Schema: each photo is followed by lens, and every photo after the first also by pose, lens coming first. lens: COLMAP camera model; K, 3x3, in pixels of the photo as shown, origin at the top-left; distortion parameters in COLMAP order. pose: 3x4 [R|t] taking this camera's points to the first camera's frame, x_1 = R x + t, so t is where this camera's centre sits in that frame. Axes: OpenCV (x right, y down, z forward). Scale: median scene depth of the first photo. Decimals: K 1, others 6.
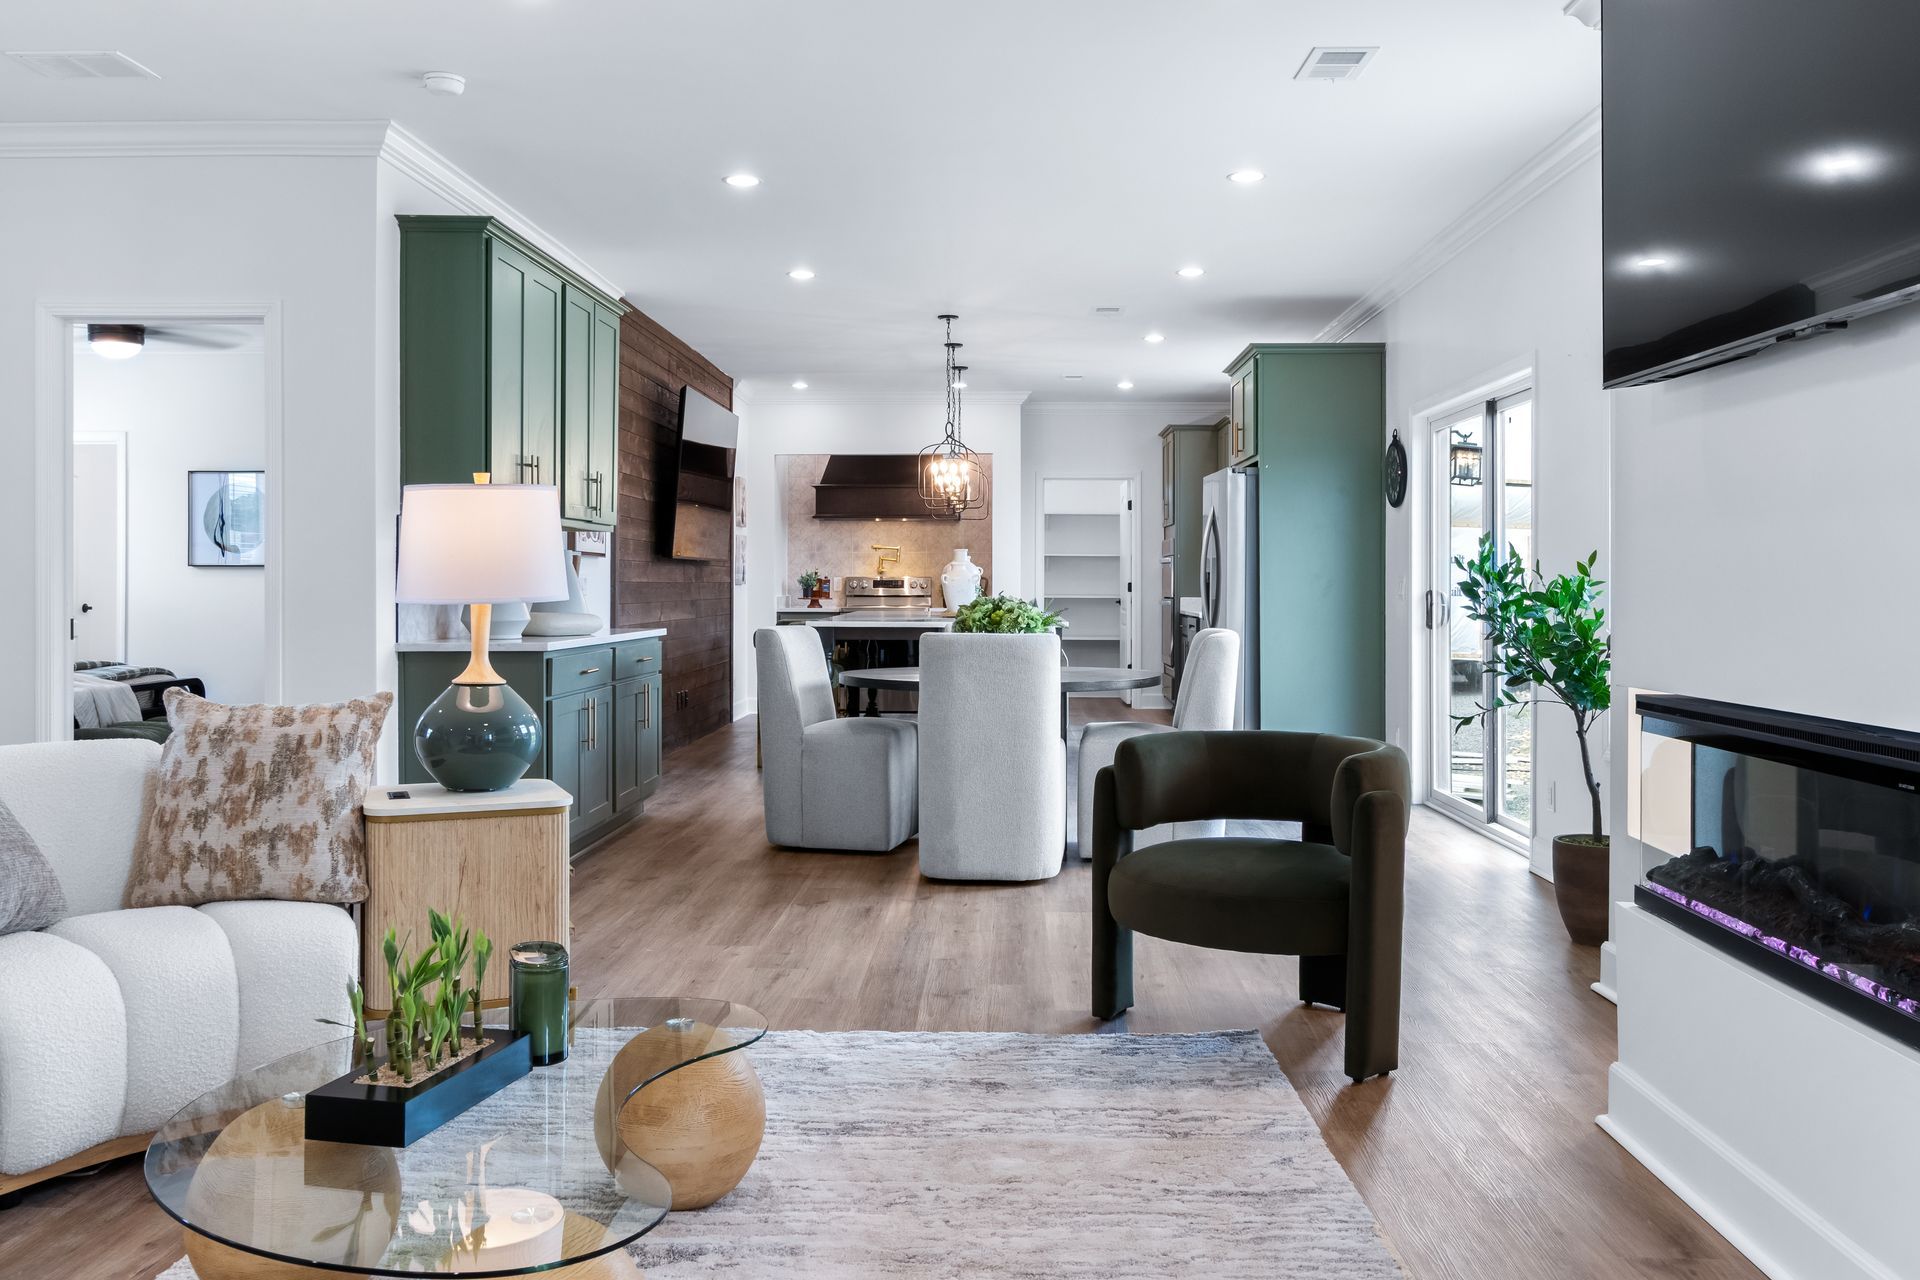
lens RADIAL K [[1541.9, 0, 955.3], [0, 1541.9, 581.3], [0, 0, 1]] dist [-0.000755, 0.000150]
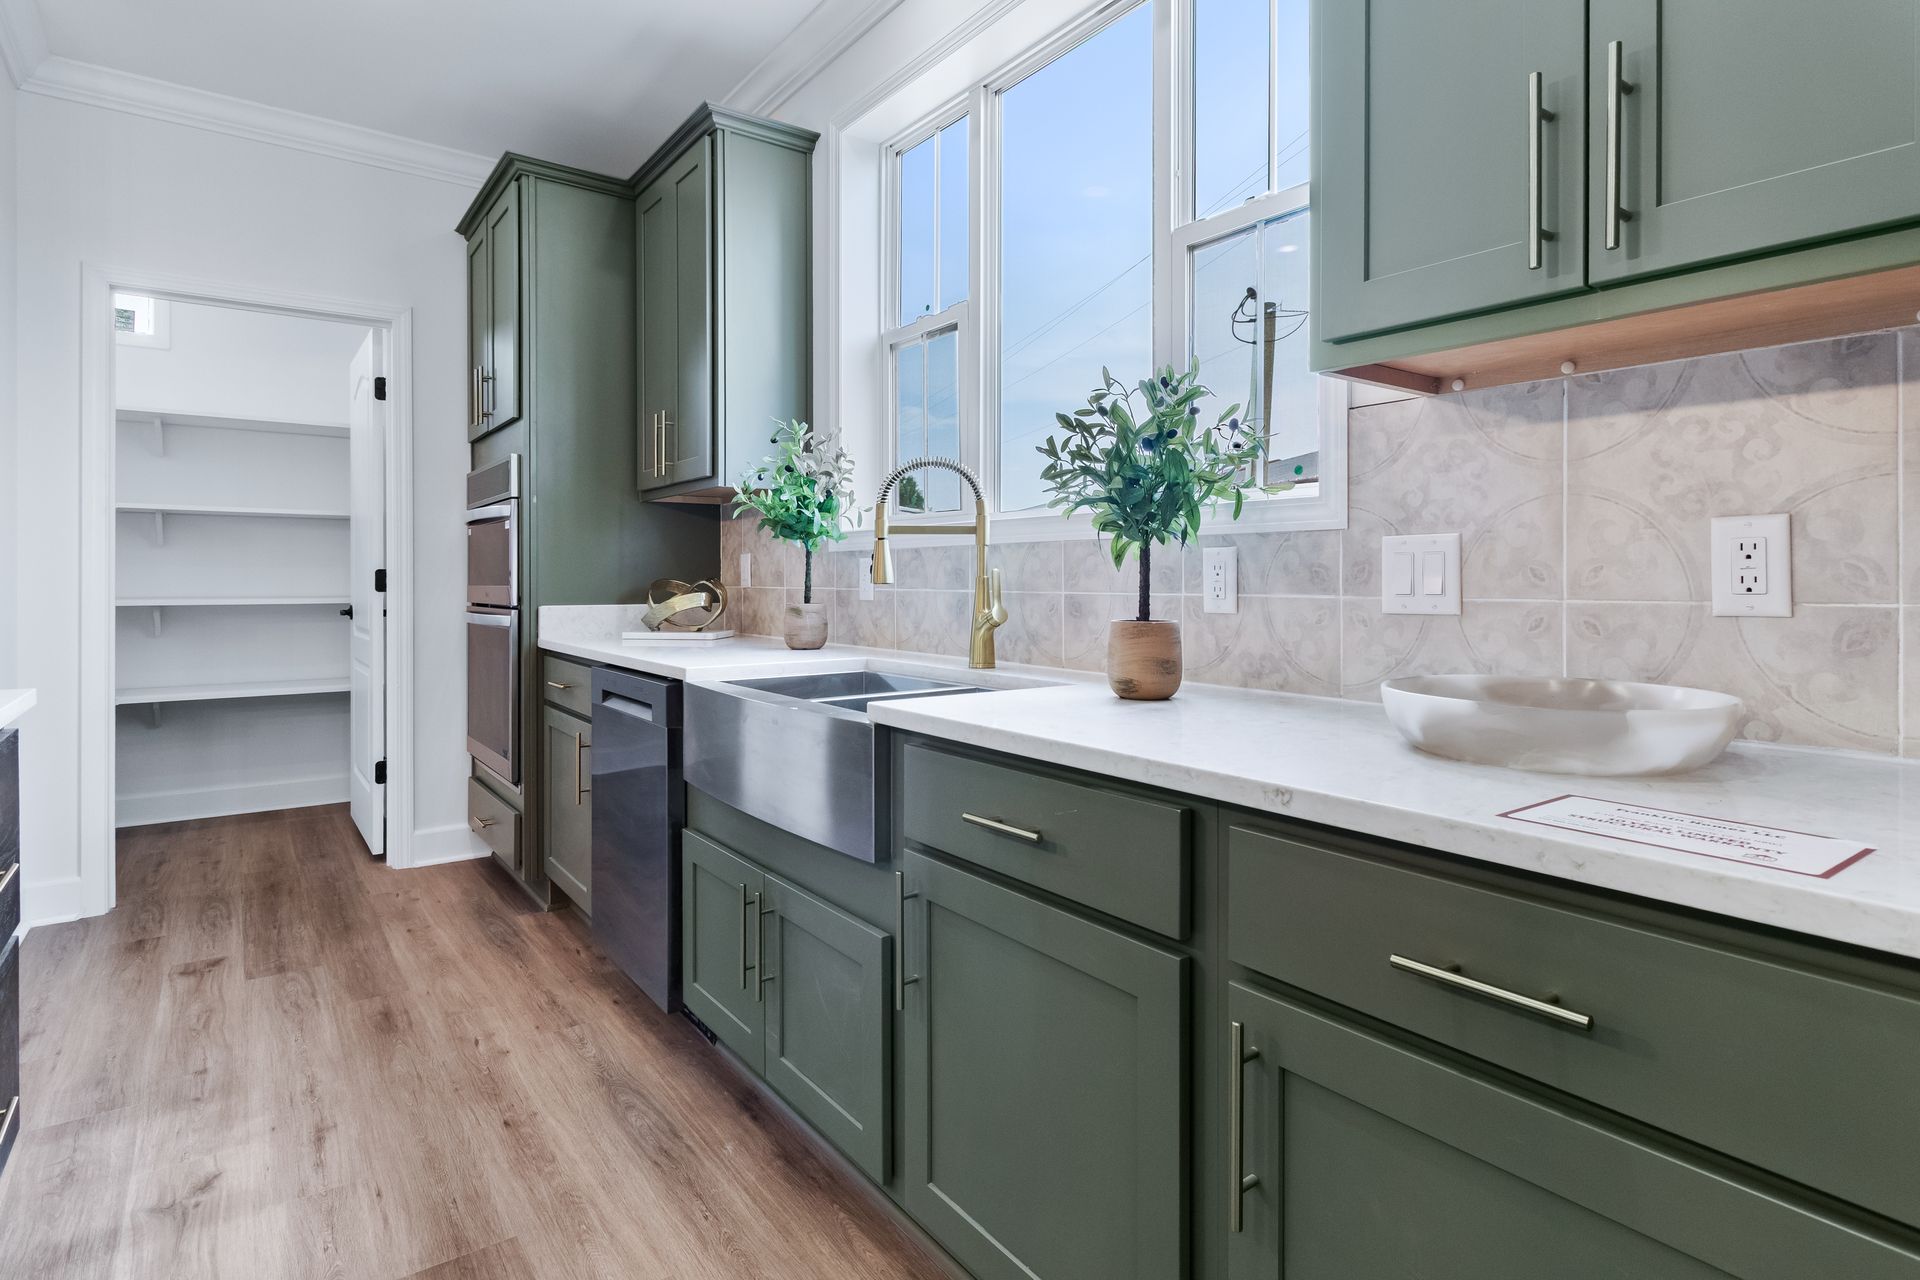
lens RADIAL K [[993.4, 0, 966.2], [0, 993.4, 573.8], [0, 0, 1]] dist [-0.002194, -0.000122]
pose [[0.782543, -0.004889, 0.622578, 0.206070], [0.004704, 0.999987, 0.001940, 0.006058], [-0.622579, 0.001410, 0.782556, 2.044184]]
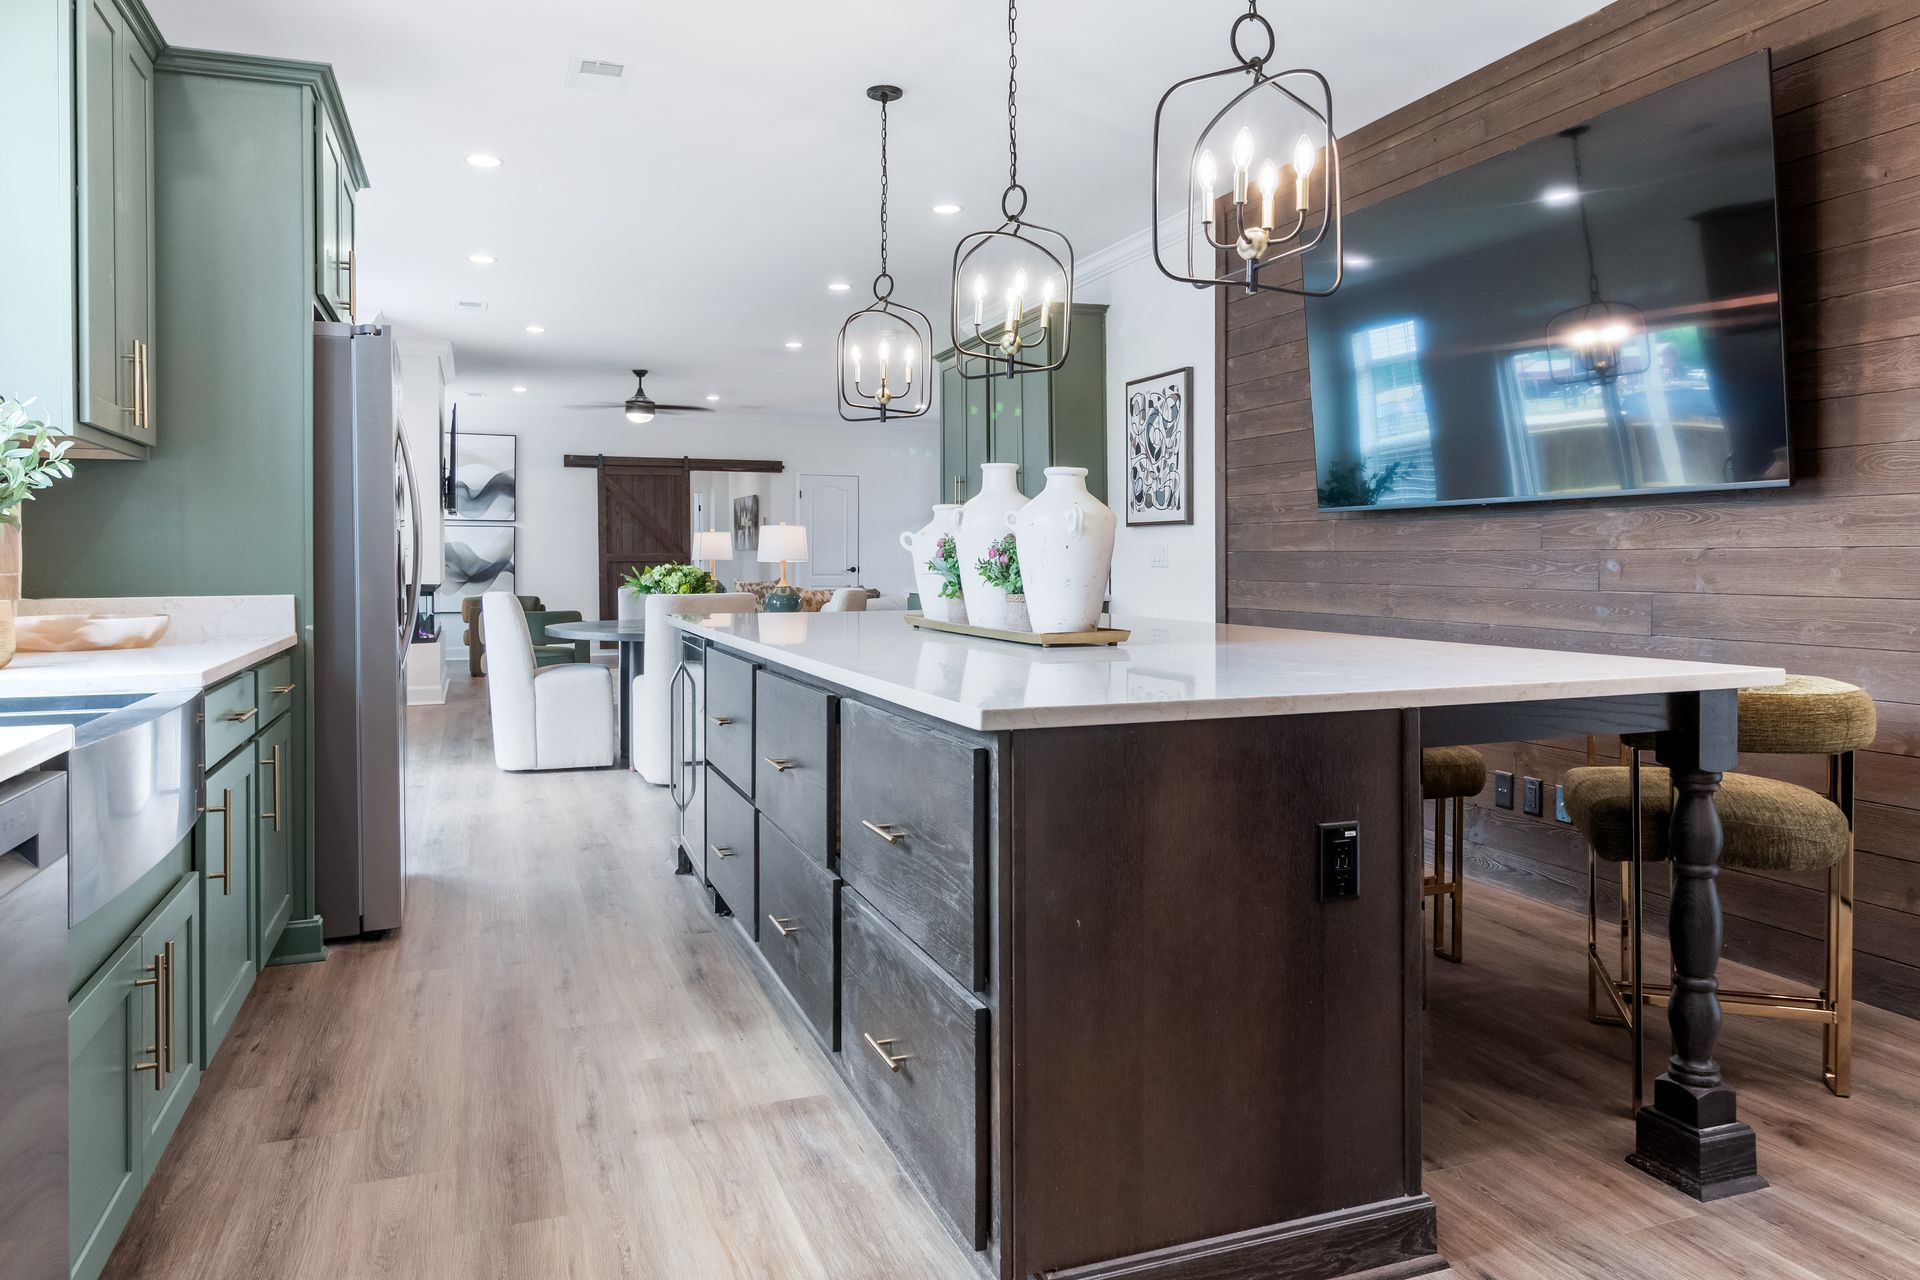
lens RADIAL K [[1264.4, 0, 957.3], [0, 1264.4, 571.1], [0, 0, 1]] dist [0.001351, 0.002753]
pose [[-0.923304, 0.004137, -0.384049, 0.307196], [0.000746, 0.999959, 0.008977, 0.007741], [0.384070, 0.008002, -0.923269, 2.898704]]
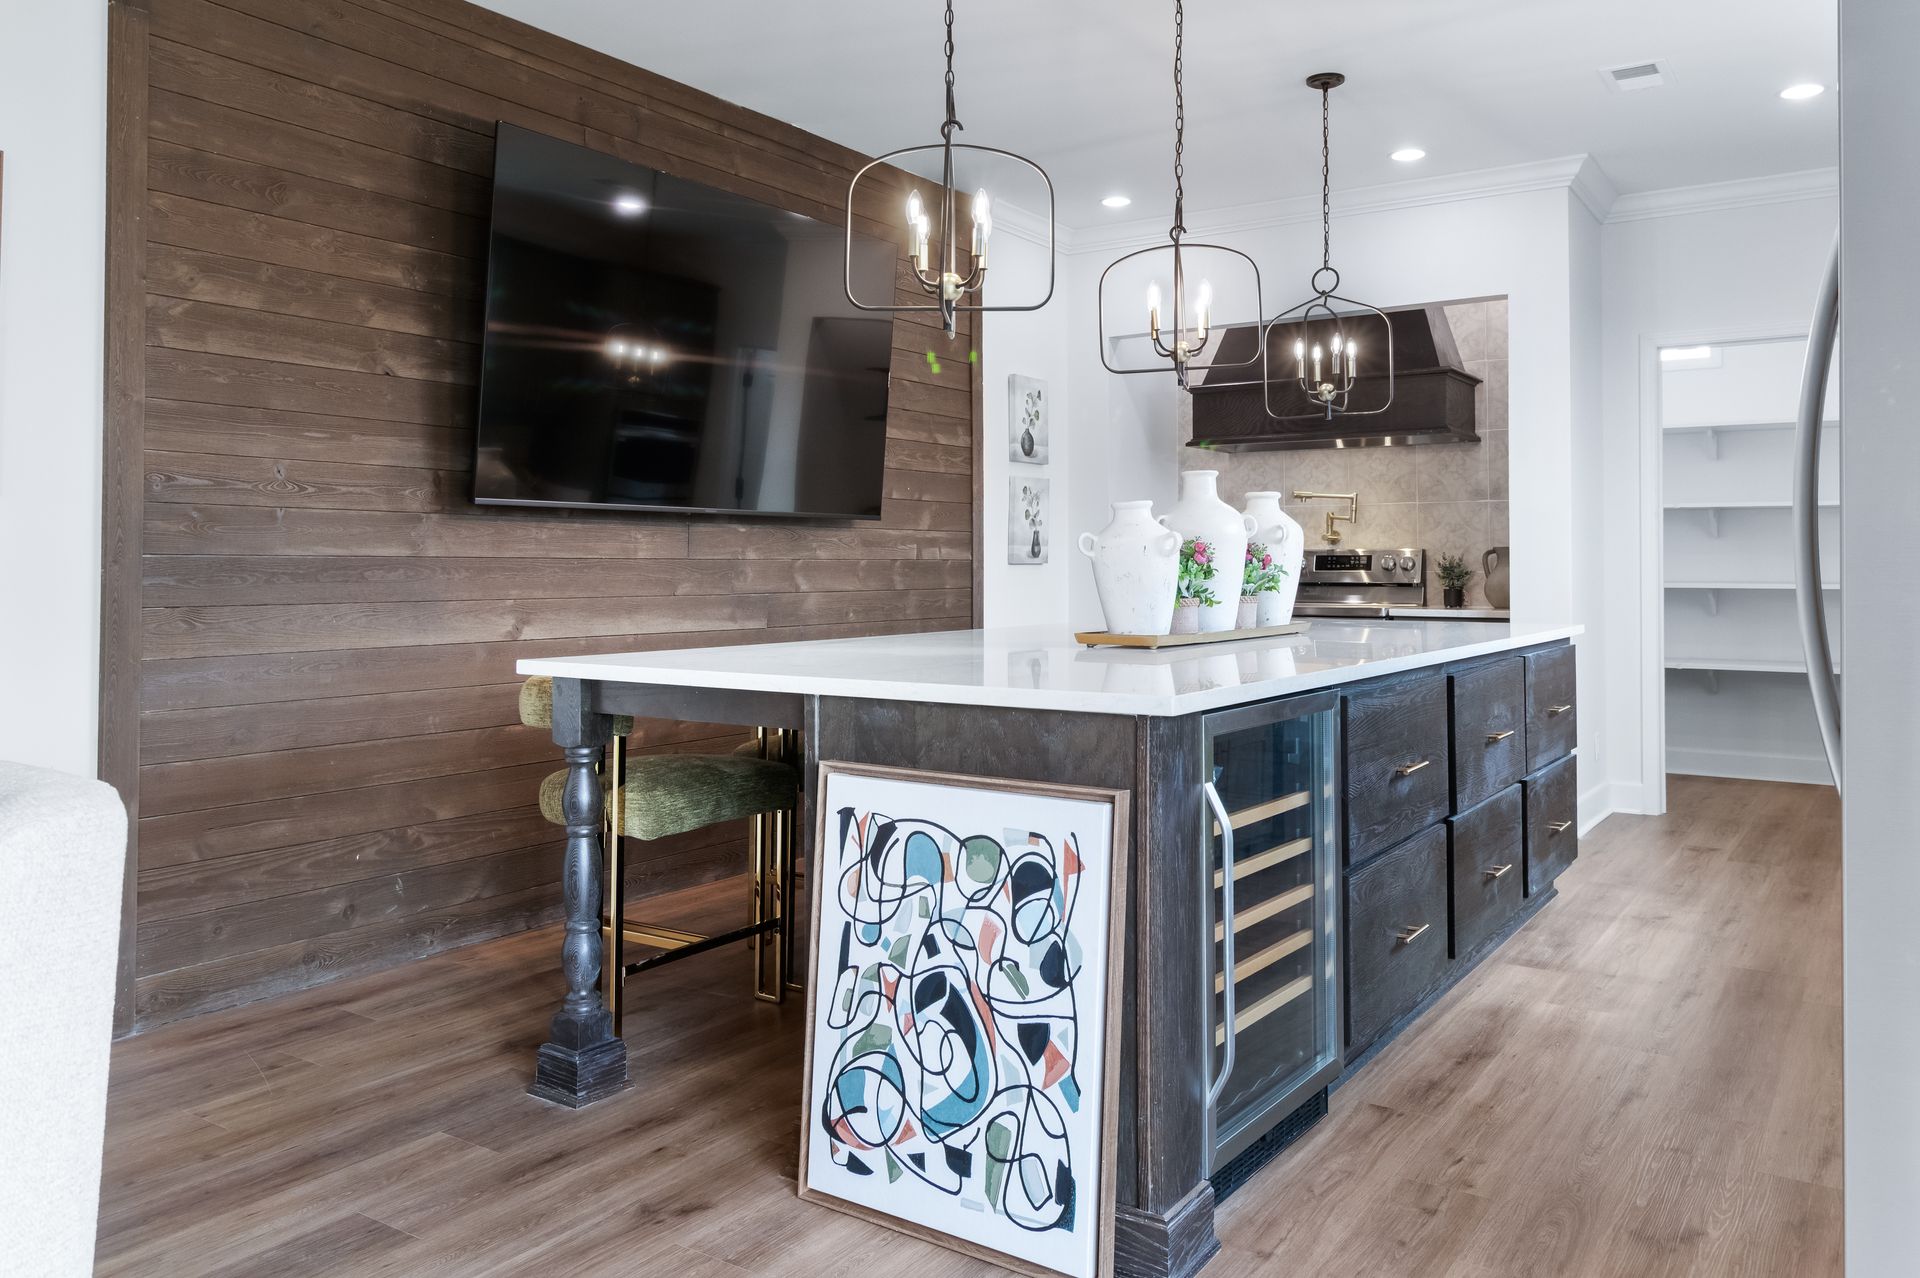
lens RADIAL K [[1425.4, 0, 952.5], [0, 1425.4, 536.4], [0, 0, 1]] dist [-0.000047, -0.001328]
pose [[0.843265, -0.013983, -0.537317, 0.329149], [0.002943, 0.999767, -0.021398, 0.008123], [0.537490, 0.016463, 0.843109, 1.473263]]
